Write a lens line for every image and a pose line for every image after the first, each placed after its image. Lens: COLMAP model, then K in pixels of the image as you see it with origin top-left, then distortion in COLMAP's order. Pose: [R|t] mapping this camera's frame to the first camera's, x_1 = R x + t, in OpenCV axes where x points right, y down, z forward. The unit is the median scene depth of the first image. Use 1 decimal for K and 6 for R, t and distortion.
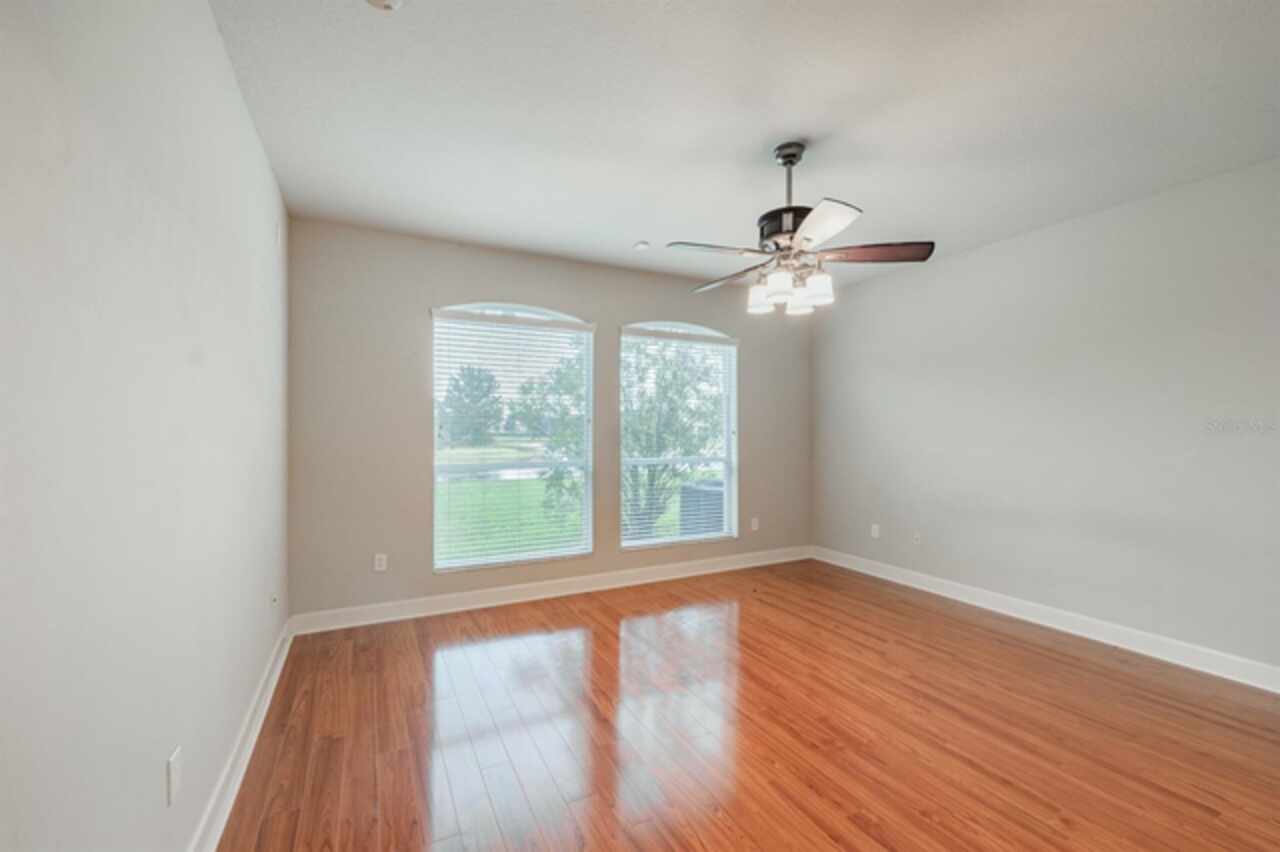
lens RADIAL K [[529.0, 0, 639.5], [0, 529.0, 429.3], [0, 0, 1]] dist [0.001868, 0.000060]
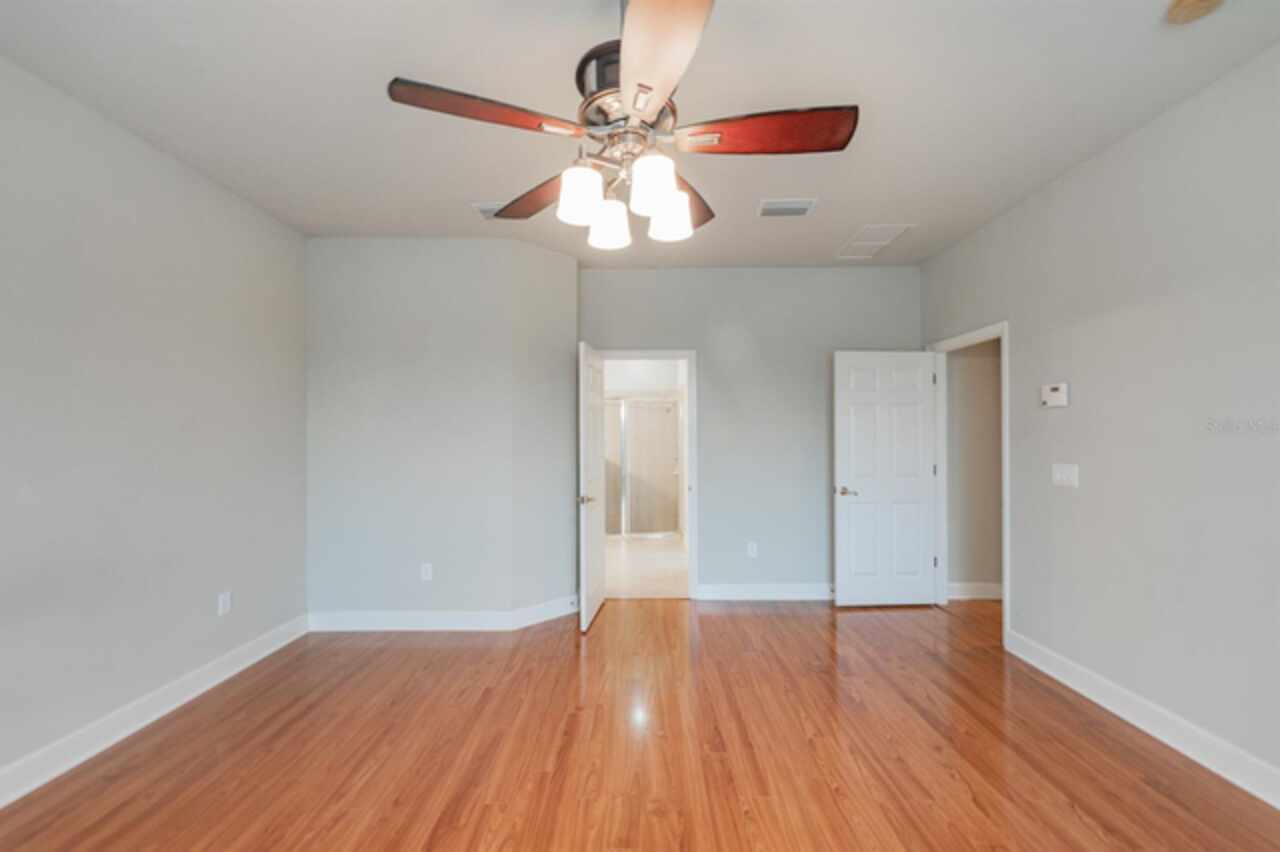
lens RADIAL K [[529.0, 0, 639.0], [0, 529.0, 430.8], [0, 0, 1]] dist [0.001868, 0.000060]
pose [[-0.886522, 0.010424, 0.462568, -0.001579], [0.004196, 0.999886, -0.014491, 0.008316], [-0.462667, -0.010905, -0.886465, 1.722280]]
